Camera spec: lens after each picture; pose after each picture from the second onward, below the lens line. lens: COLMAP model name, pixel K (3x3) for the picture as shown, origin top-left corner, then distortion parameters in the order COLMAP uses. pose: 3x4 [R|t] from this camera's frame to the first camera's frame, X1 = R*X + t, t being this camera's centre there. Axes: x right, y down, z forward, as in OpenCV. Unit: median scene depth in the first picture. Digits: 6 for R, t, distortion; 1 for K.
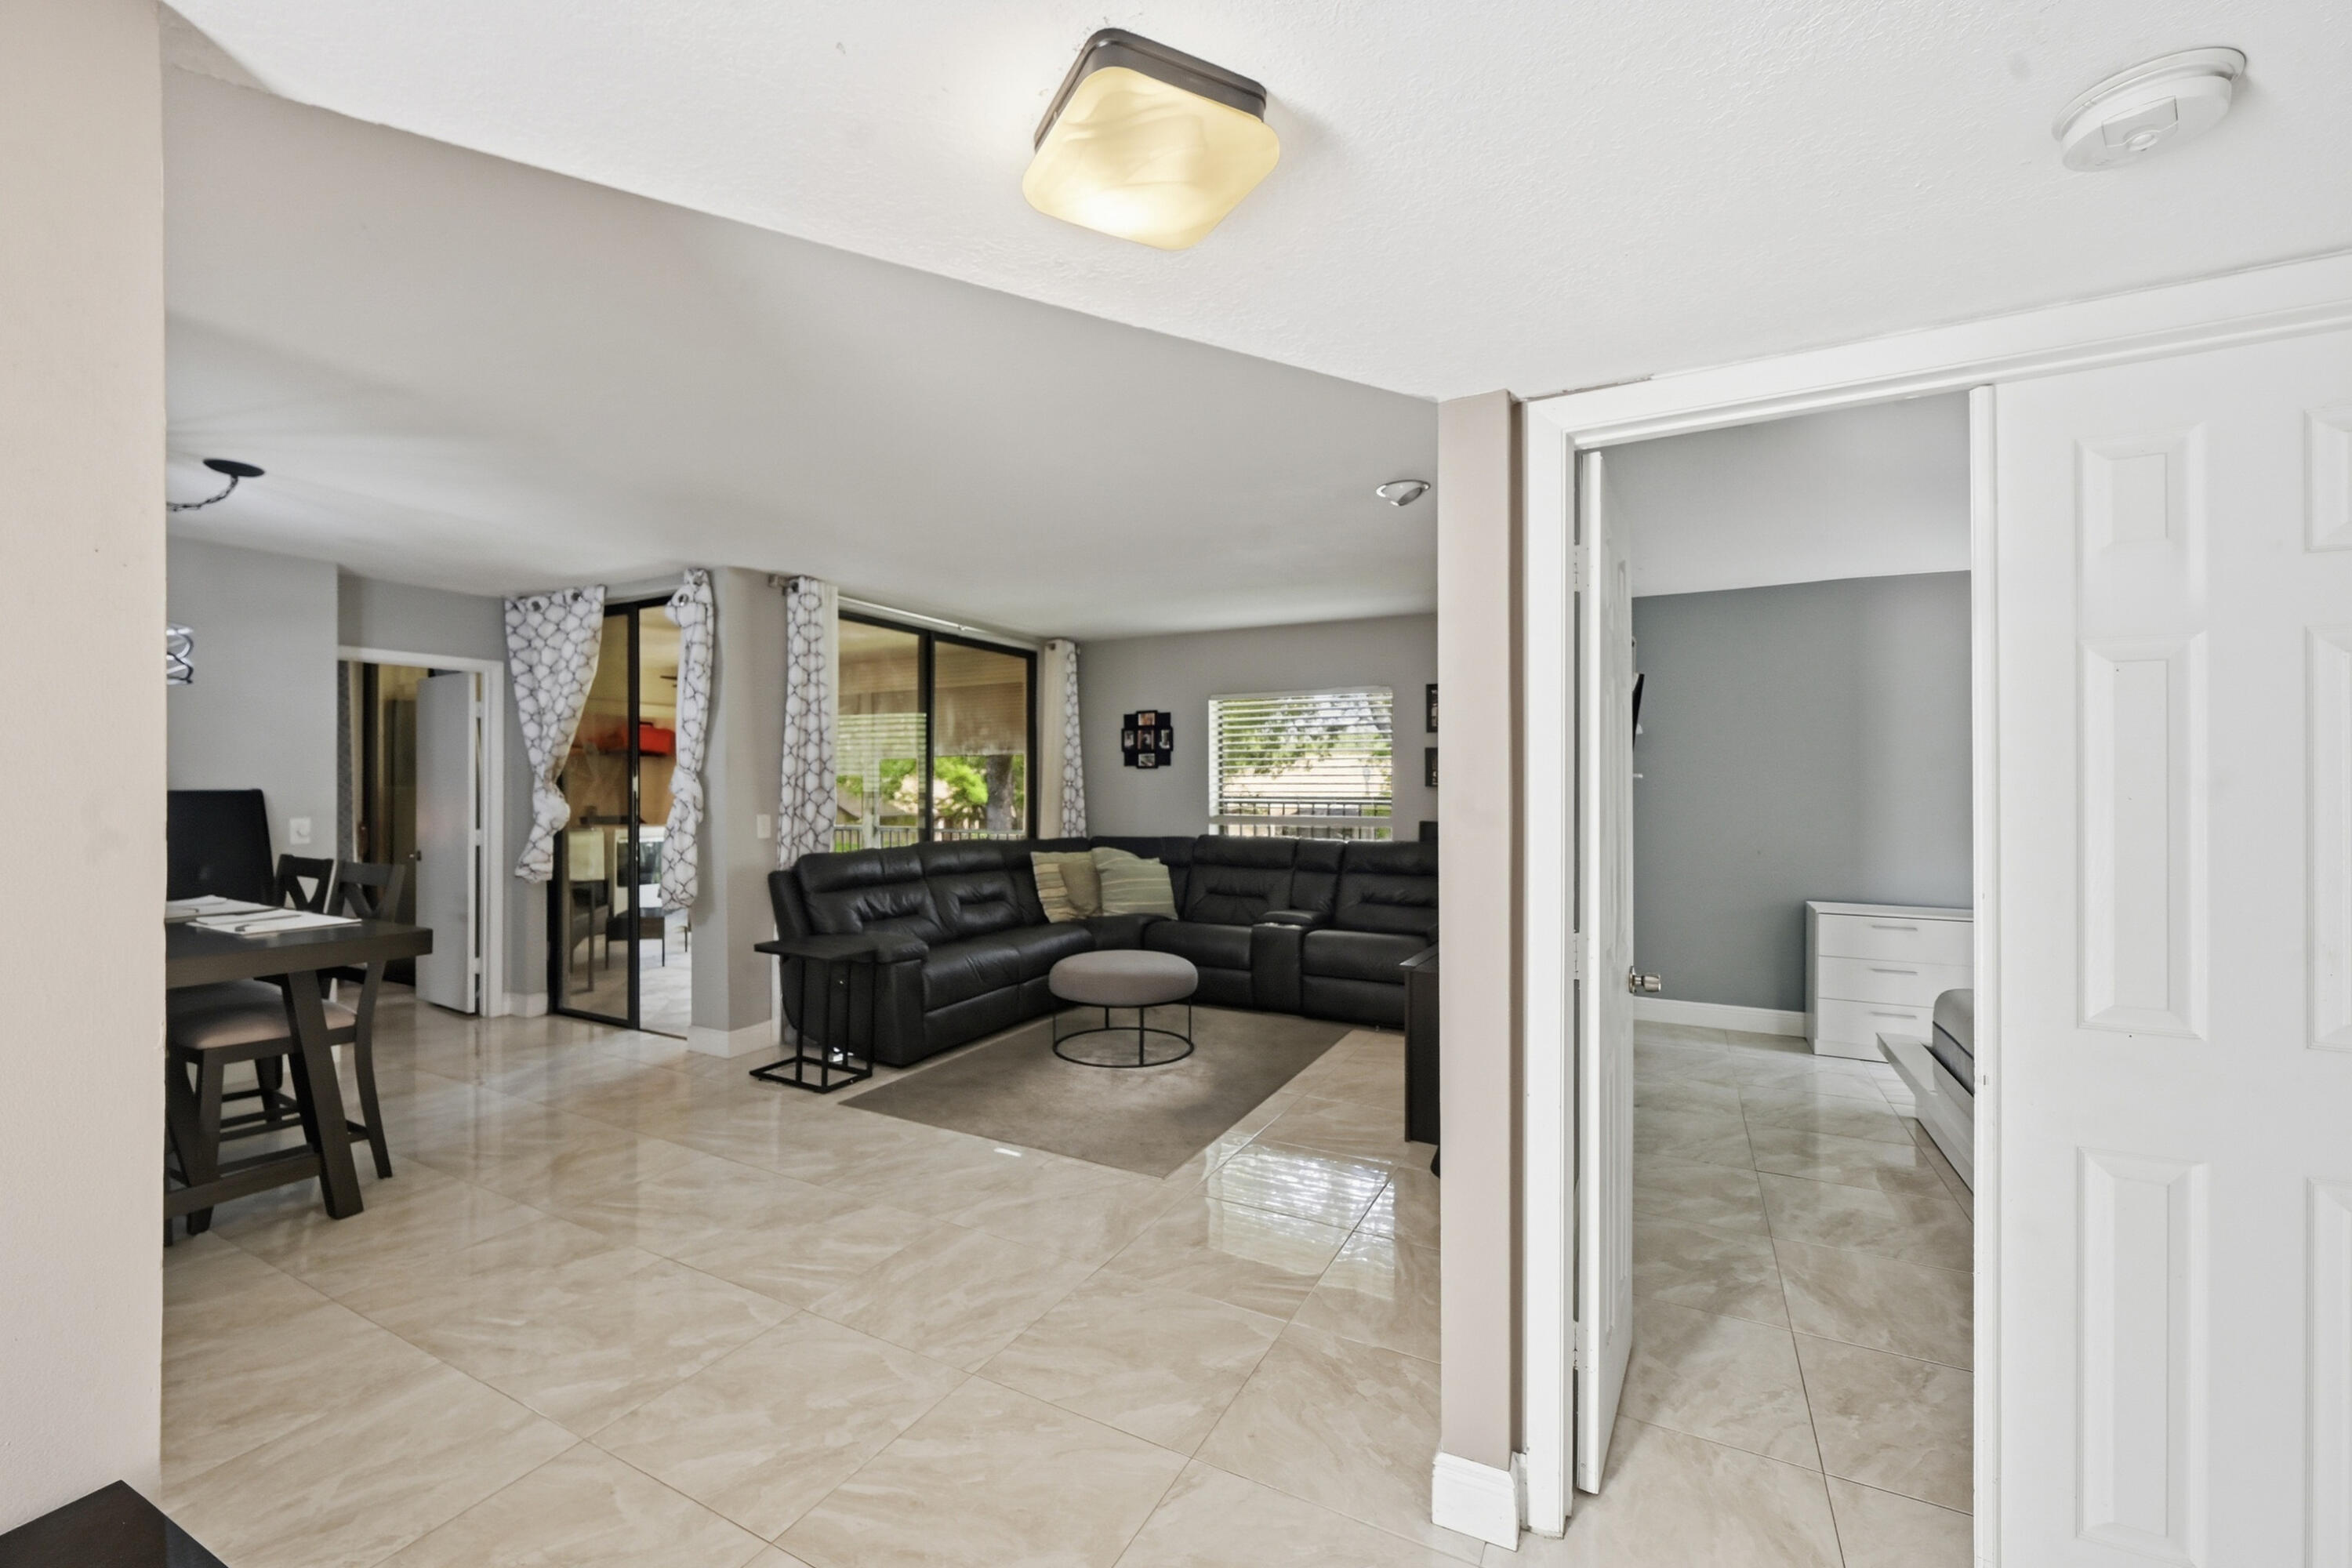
lens RADIAL K [[949.6, 0, 1154.6], [0, 949.6, 777.2], [0, 0, 1]] dist [-0.000046, 0.000177]
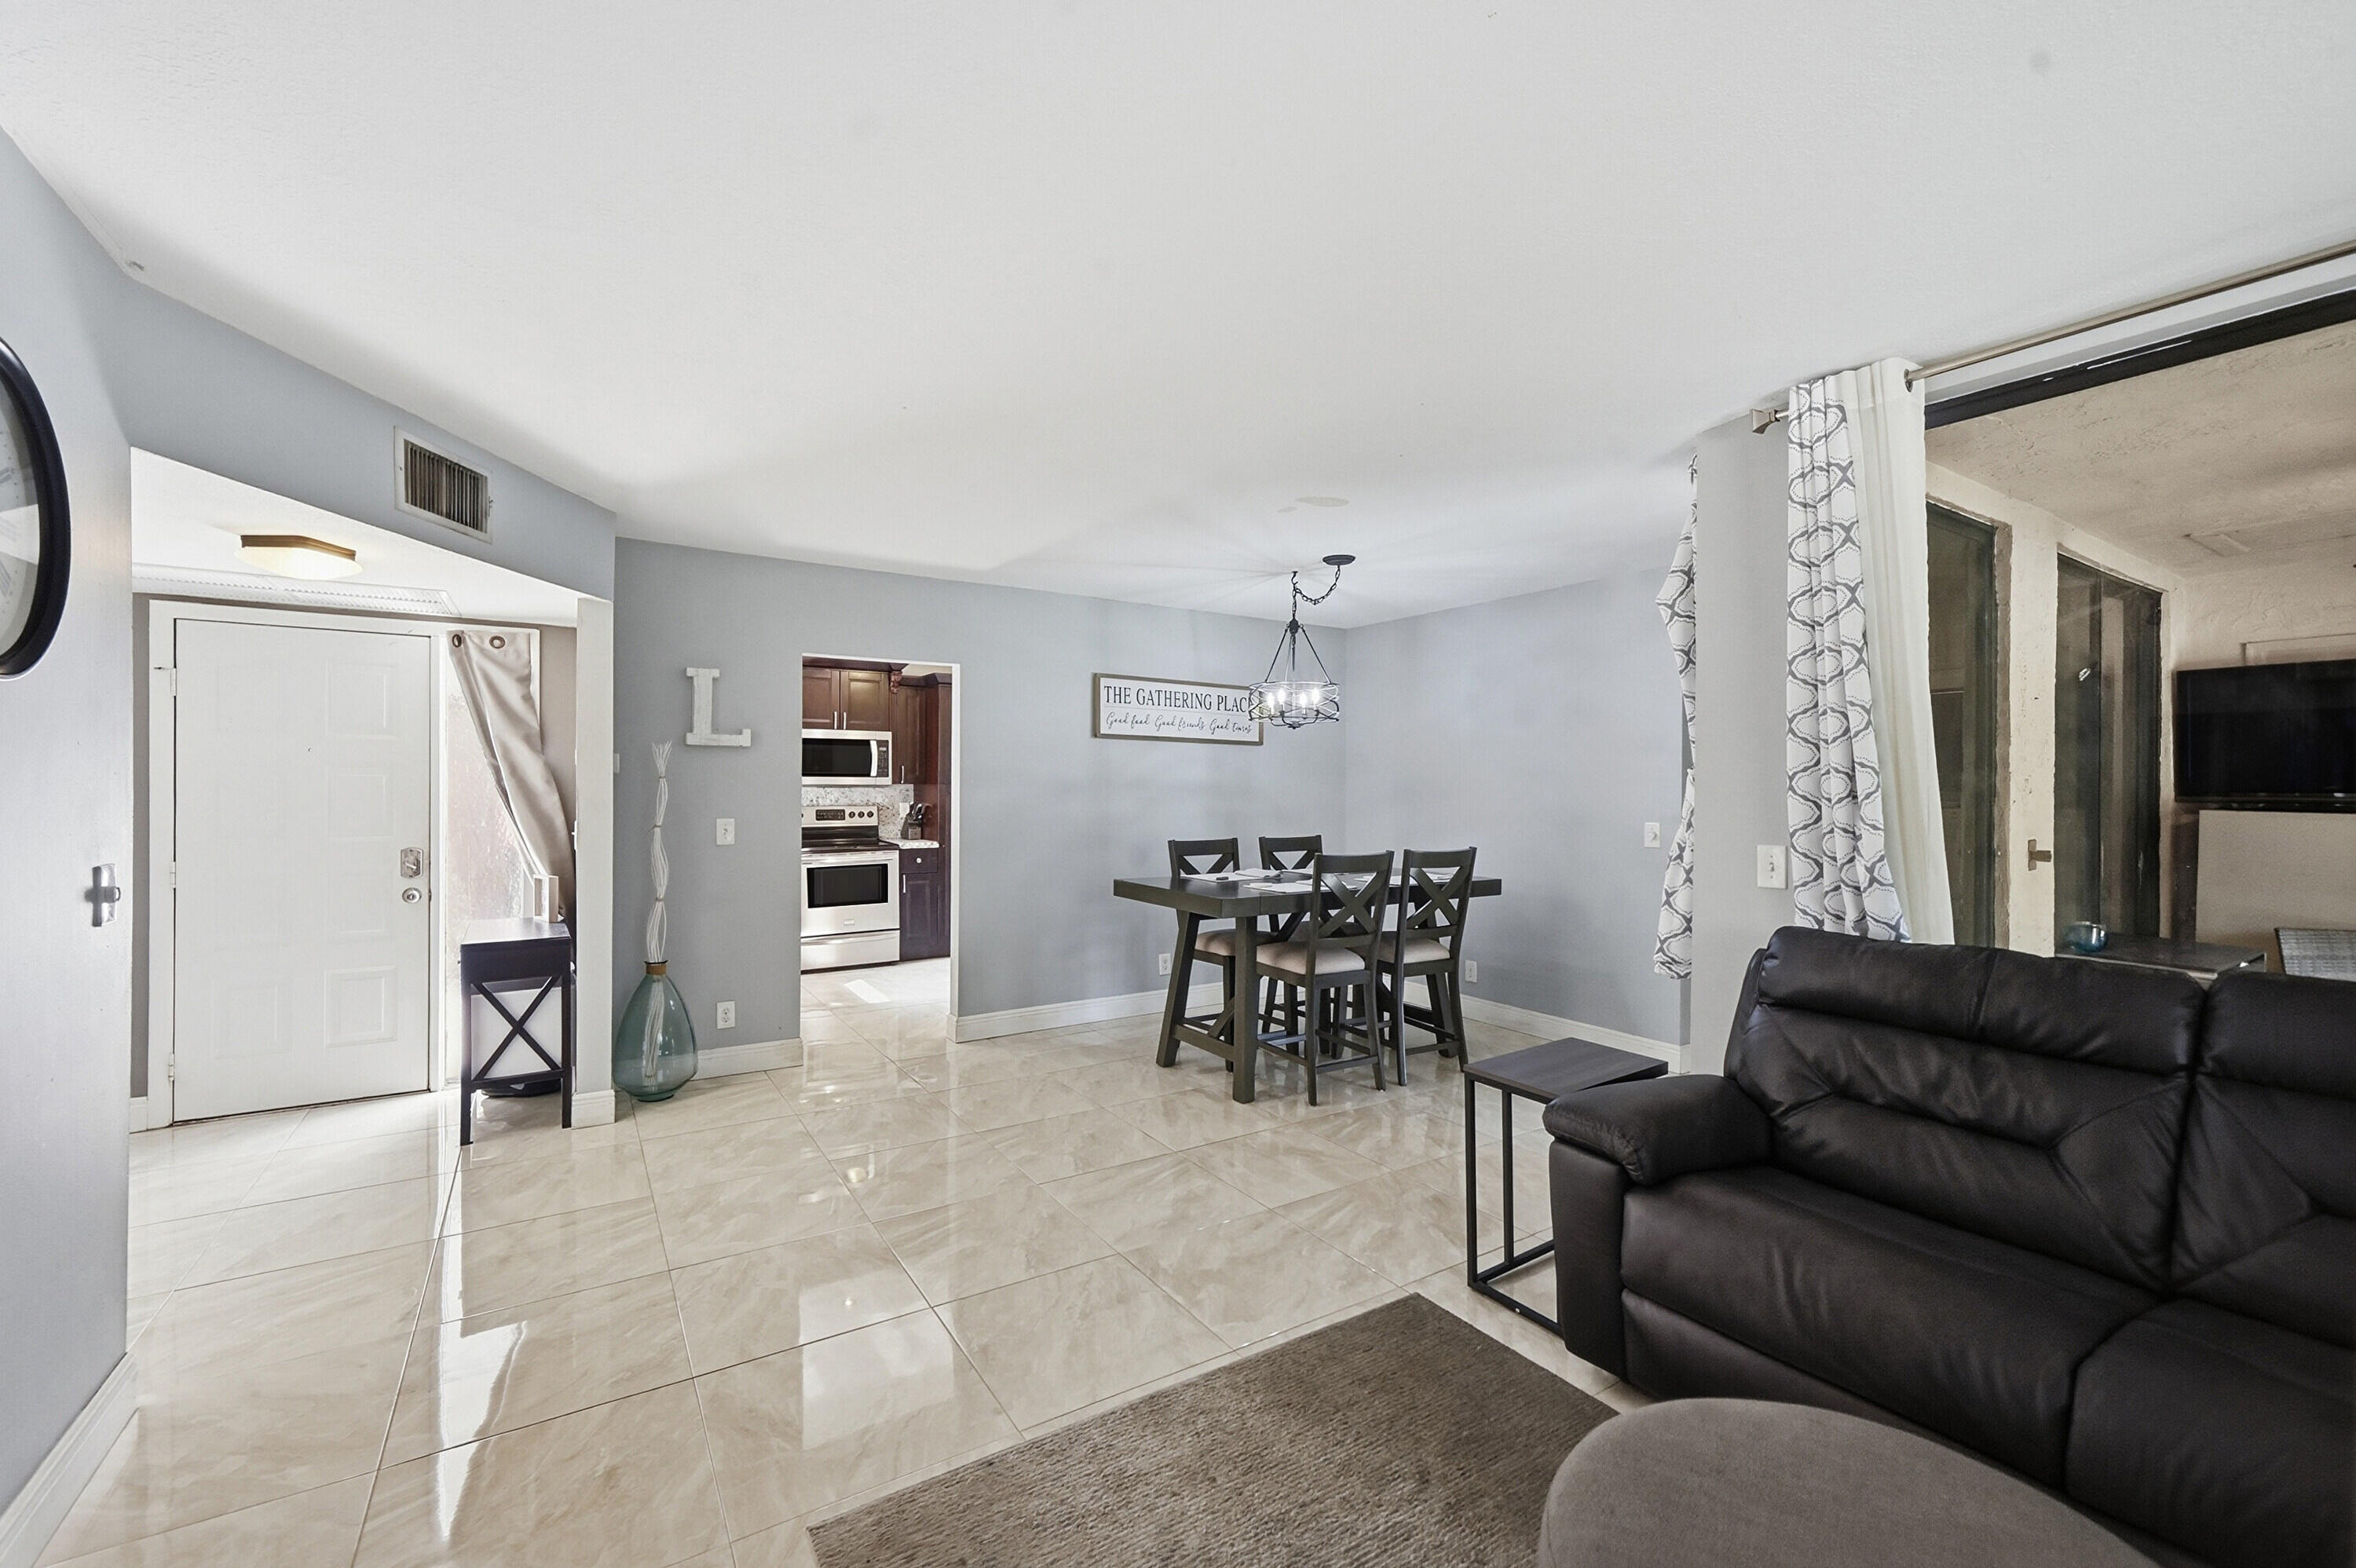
lens RADIAL K [[951.1, 0, 1156.6], [0, 951.1, 777.2], [0, 0, 1]] dist [-0.000046, 0.000177]
pose [[-0.494557, -0.007896, -0.869109, 0.245292], [0.002931, 0.999938, -0.010753, 0.005671], [0.869140, -0.007865, -0.494503, 0.937460]]
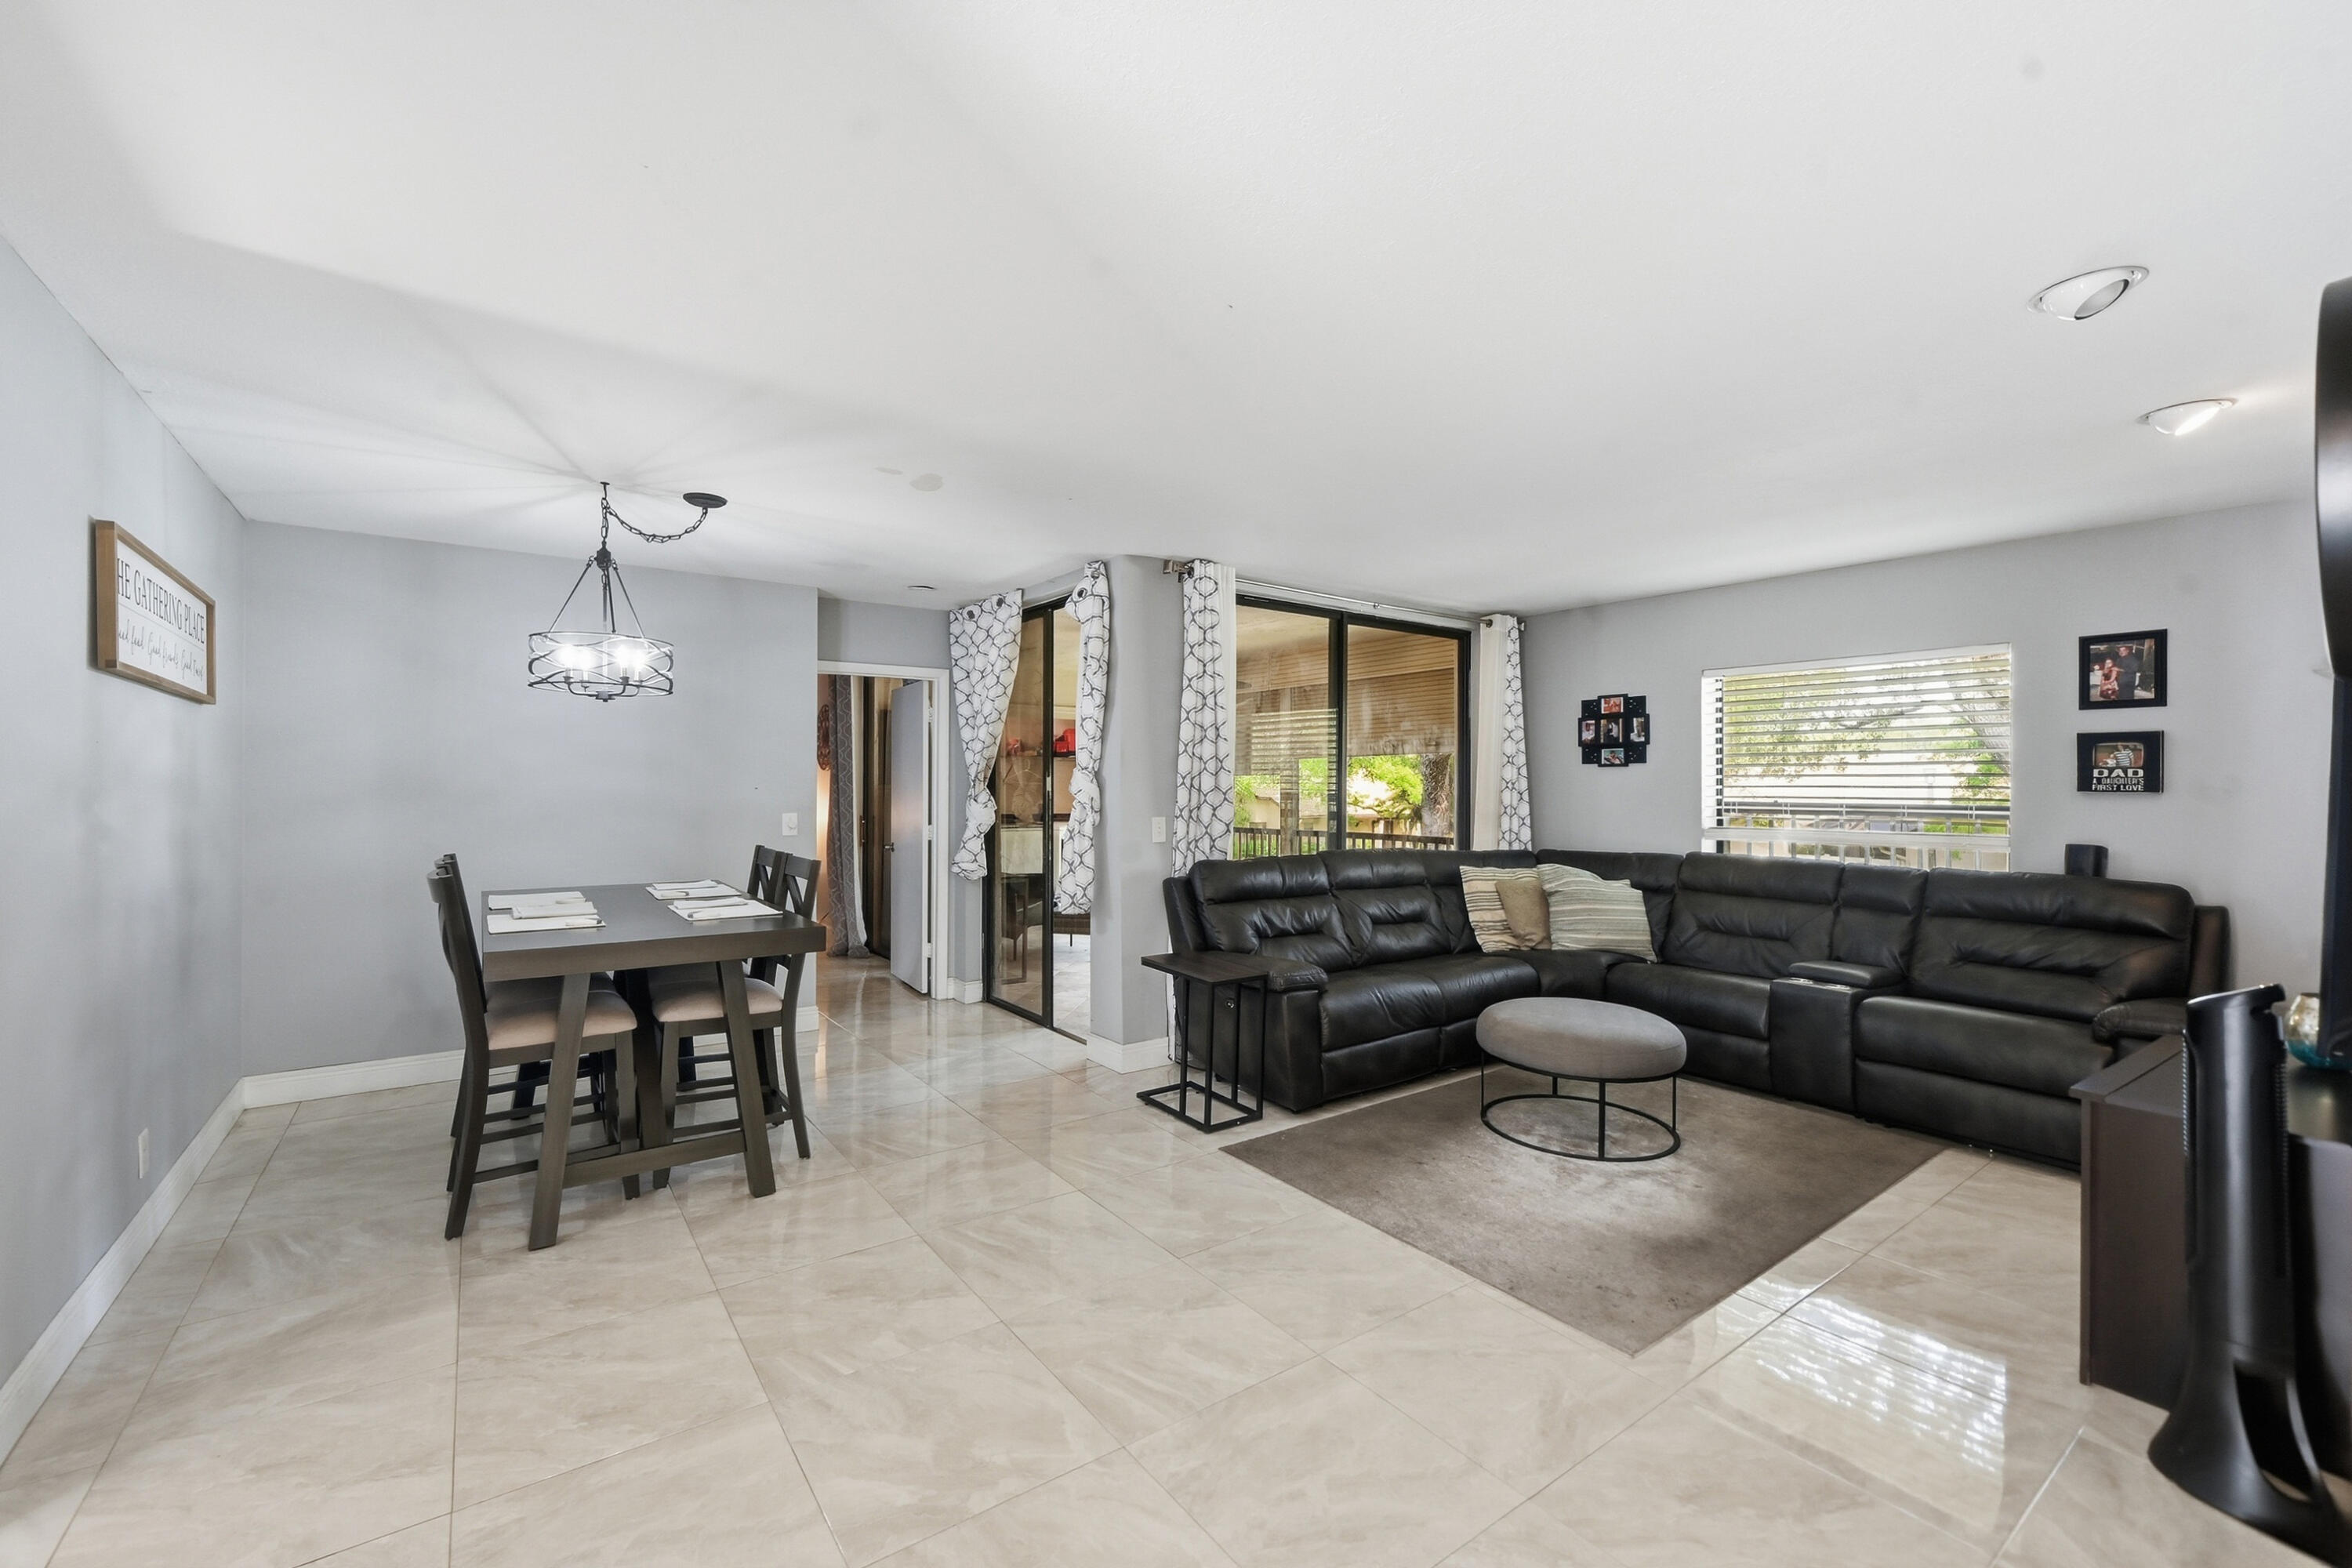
lens RADIAL K [[961.0, 0, 1153.7], [0, 961.0, 779.9], [0, 0, 1]] dist [-0.001647, -0.000479]
pose [[0.897433, 0.001406, -0.441148, 0.002570], [-0.000572, 0.999998, 0.002023, 0.000751], [0.441150, -0.001563, 0.897432, 0.141611]]
